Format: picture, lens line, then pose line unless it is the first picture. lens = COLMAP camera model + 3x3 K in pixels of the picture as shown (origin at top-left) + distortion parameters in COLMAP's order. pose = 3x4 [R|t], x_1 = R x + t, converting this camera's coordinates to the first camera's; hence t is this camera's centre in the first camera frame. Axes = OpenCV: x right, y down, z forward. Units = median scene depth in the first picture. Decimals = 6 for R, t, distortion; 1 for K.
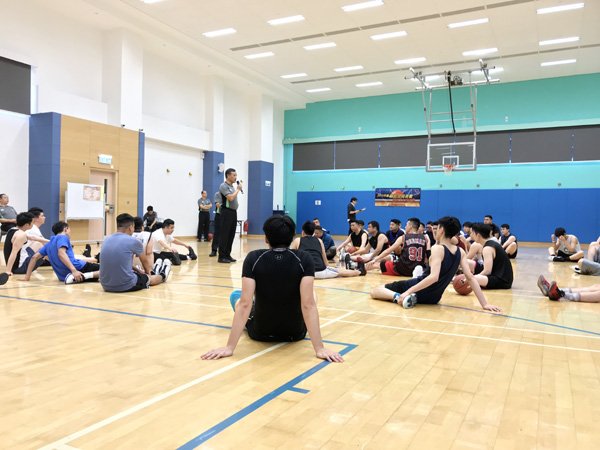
lens RADIAL K [[493.0, 0, 299.8], [0, 493.0, 224.1], [0, 0, 1]] dist [-0.000698, -0.000450]
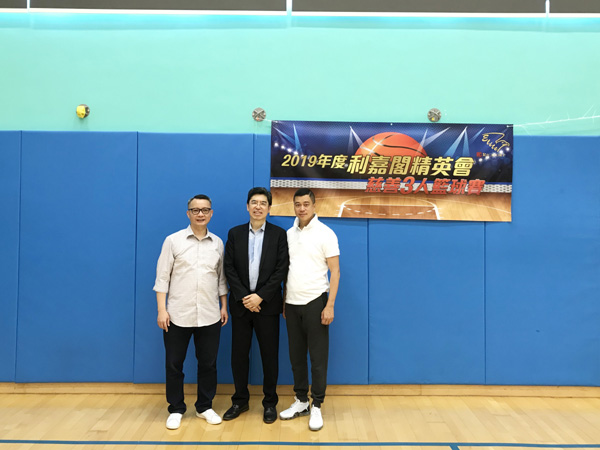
lens RADIAL K [[493.0, 0, 299.7], [0, 493.0, 224.6], [0, 0, 1]] dist [-0.000698, -0.000450]
pose [[0.894174, -0.012382, 0.447549, 0.081896], [0.013268, 0.999911, 0.001155, -0.034723], [-0.447523, 0.004905, 0.894259, 0.851070]]
